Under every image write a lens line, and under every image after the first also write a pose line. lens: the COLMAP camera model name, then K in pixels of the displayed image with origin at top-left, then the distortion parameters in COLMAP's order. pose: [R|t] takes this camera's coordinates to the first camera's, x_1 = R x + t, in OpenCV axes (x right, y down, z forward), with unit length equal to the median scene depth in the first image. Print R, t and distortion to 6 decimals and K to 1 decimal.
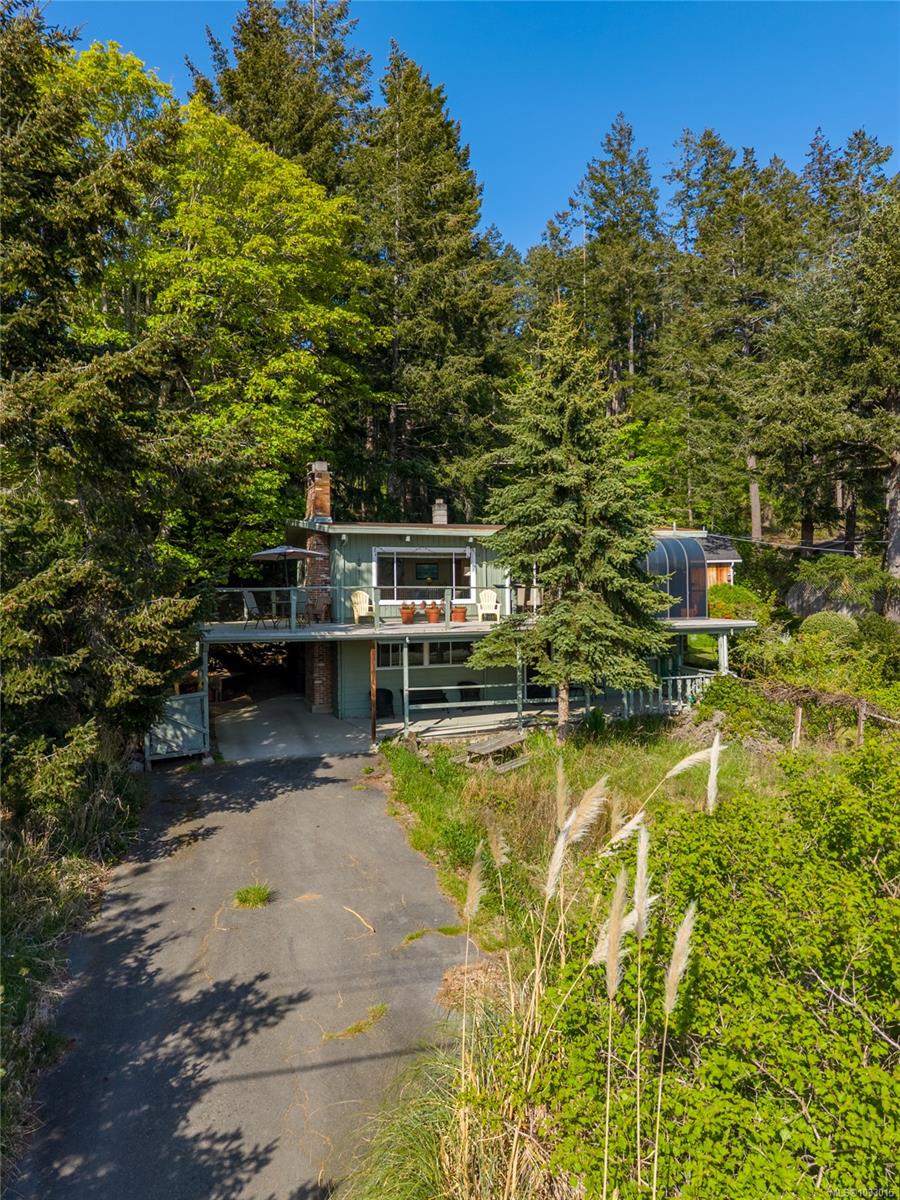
lens RADIAL K [[785.6, 0, 455.0], [0, 785.6, 601.7], [0, 0, 1]] dist [0.042598, -0.059486]
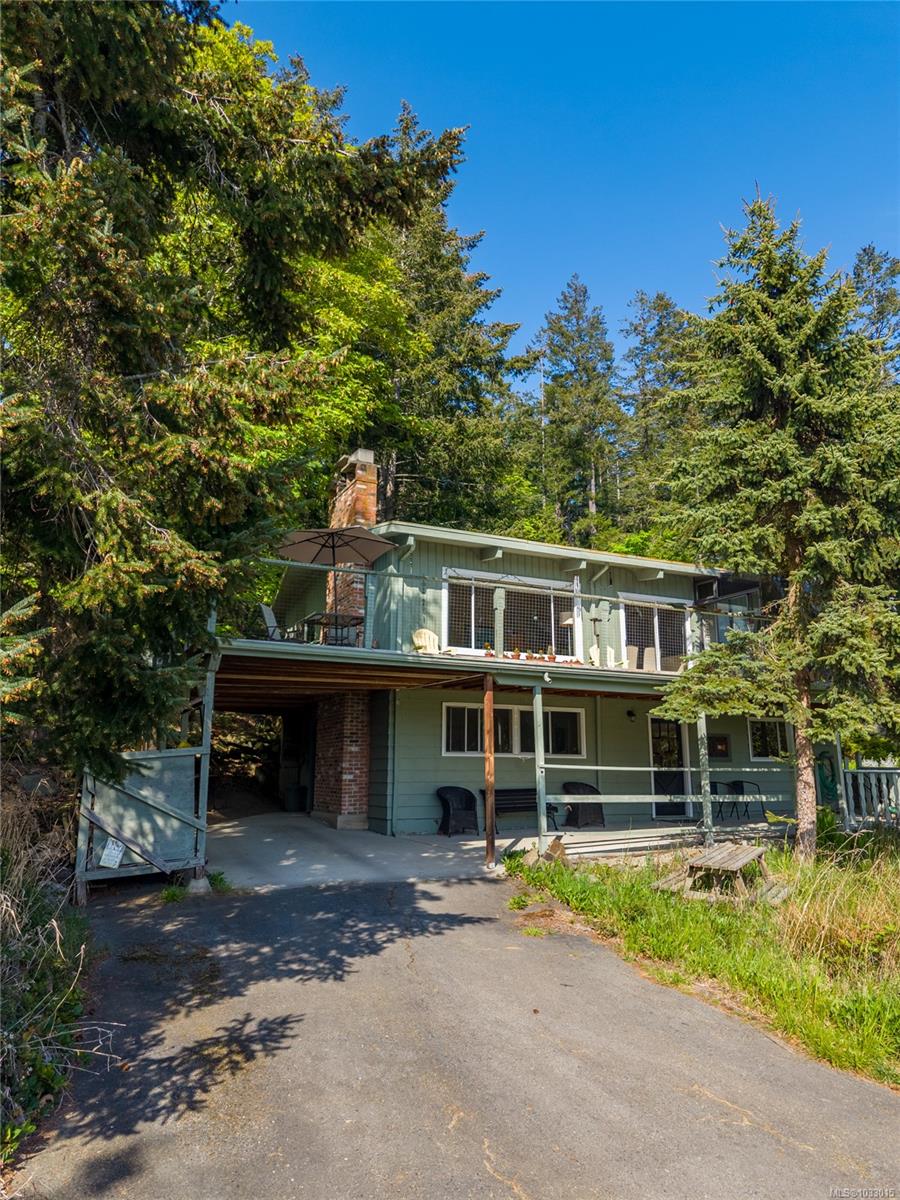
lens RADIAL K [[793.8, 0, 450.0], [0, 793.8, 600.0], [0, 0, 1]] dist [0.020575, -0.003599]
pose [[0.993217, 0.036736, 0.110322, -0.214501], [-0.010915, 0.974048, -0.226077, 0.135891], [-0.115765, 0.223339, 0.967842, 0.442868]]
